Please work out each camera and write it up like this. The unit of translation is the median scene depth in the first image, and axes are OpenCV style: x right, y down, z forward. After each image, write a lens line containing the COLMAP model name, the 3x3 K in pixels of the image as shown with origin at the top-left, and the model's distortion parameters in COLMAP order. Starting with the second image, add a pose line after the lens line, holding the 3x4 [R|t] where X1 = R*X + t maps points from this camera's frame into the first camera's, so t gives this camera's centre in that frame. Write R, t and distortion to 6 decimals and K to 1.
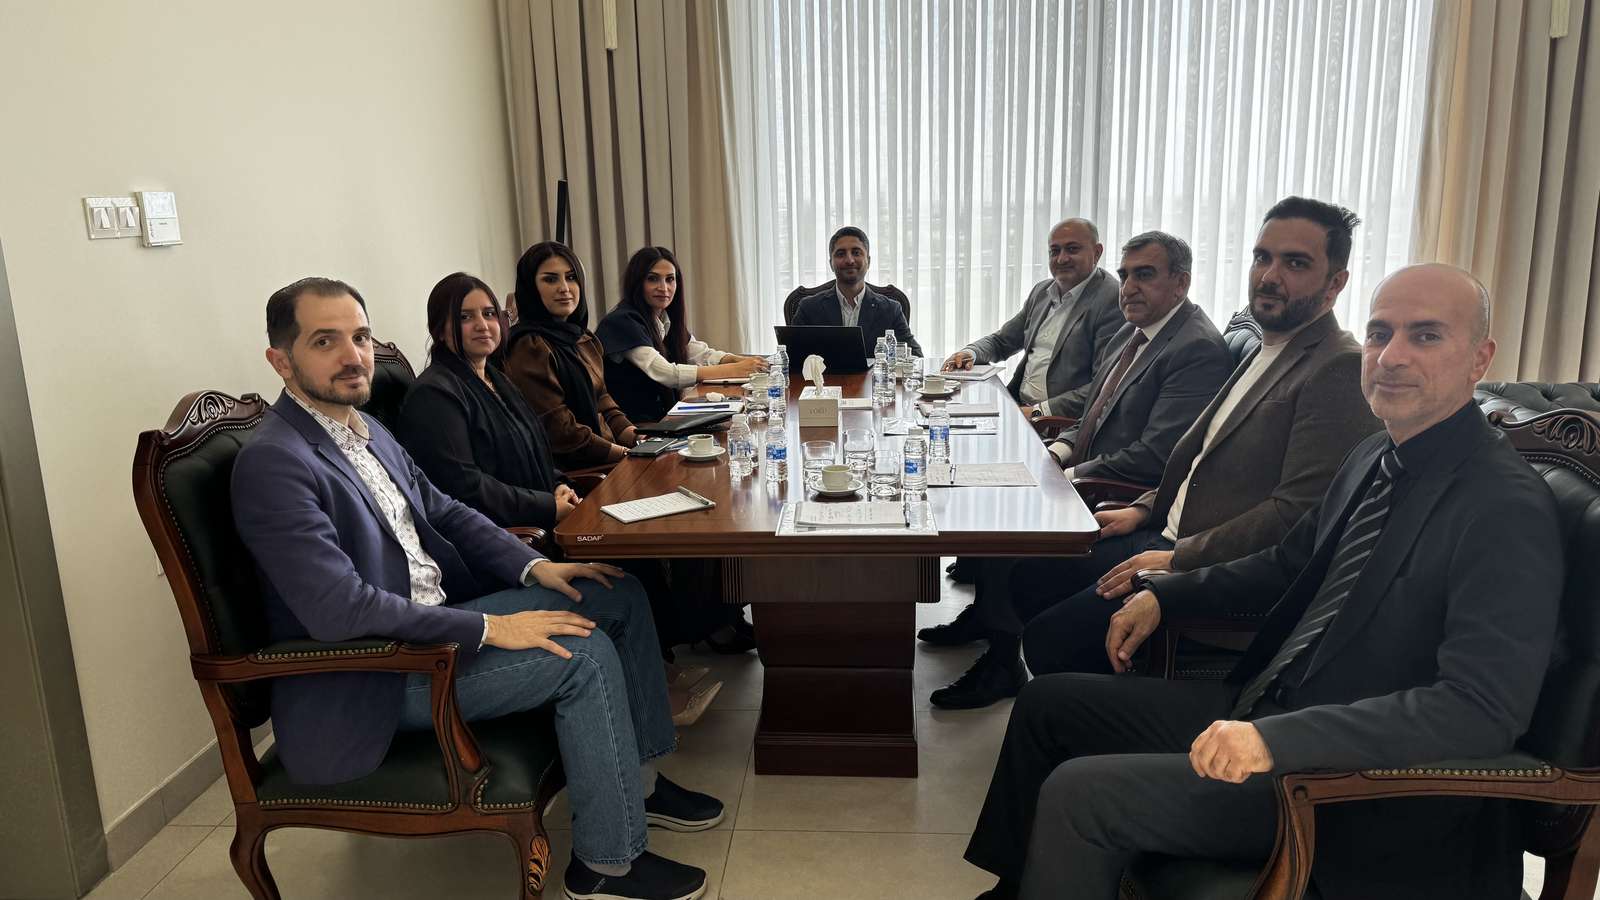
lens RADIAL K [[1136.4, 0, 800.0], [0, 1136.4, 450.0], [0, 0, 1]] dist [0.100740, -0.111092]
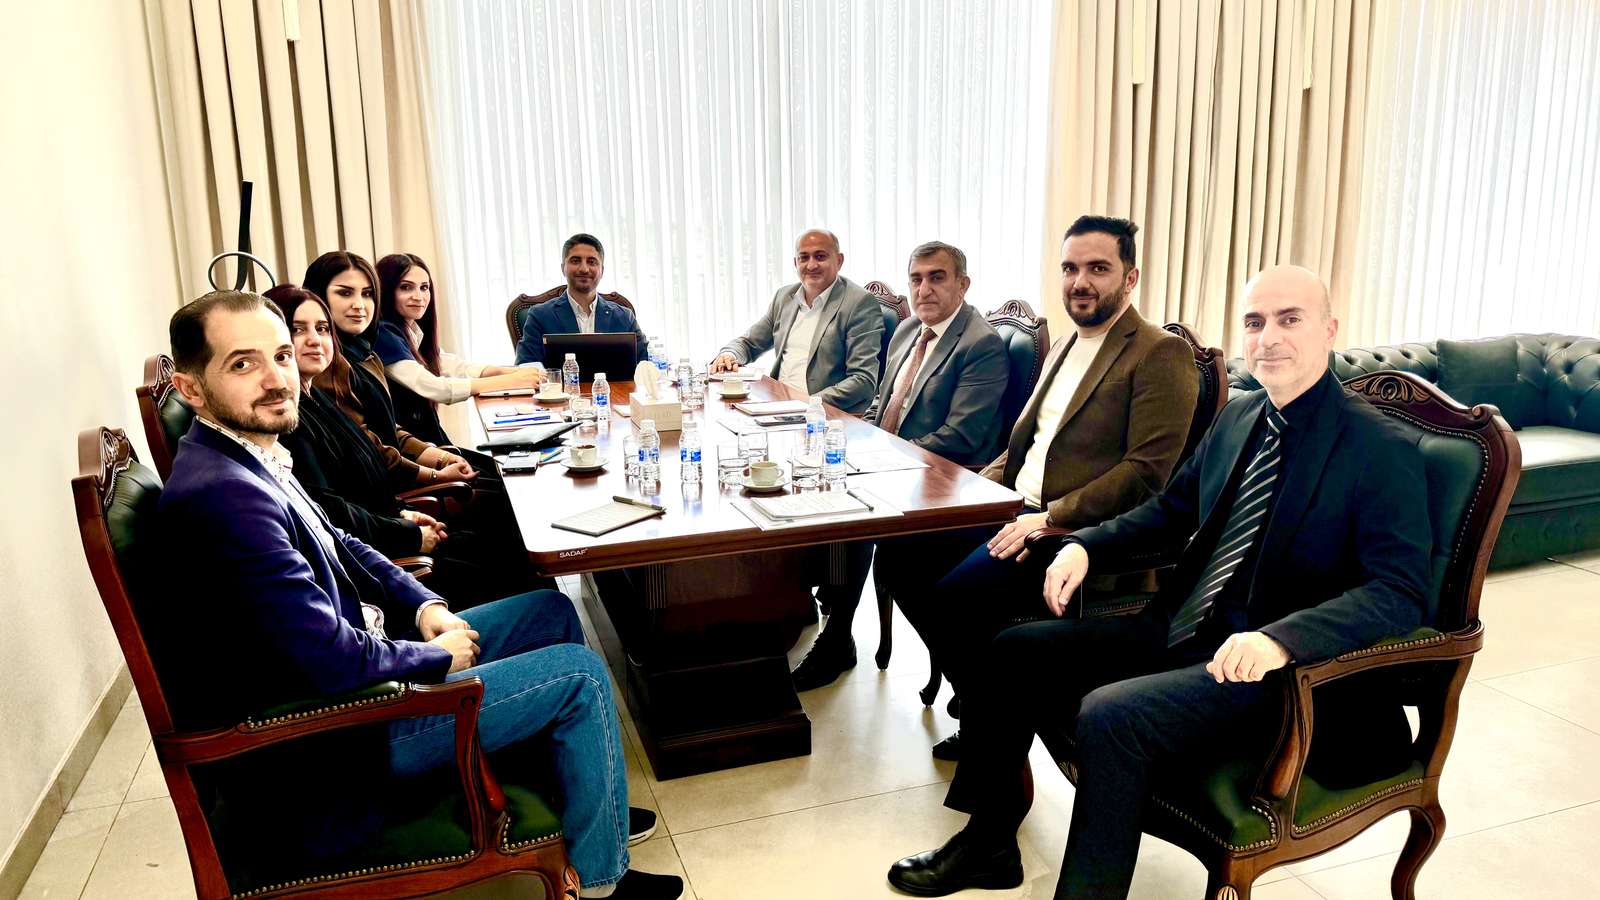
lens RADIAL K [[1109.6, 0, 878.2], [0, 1109.6, 440.8], [0, 0, 1]] dist [0.167636, -0.321715]
pose [[0.920953, -0.069512, 0.383424, -0.241166], [0.073728, 0.997271, 0.003709, -0.002077], [-0.382636, 0.024853, 0.923565, 0.015117]]
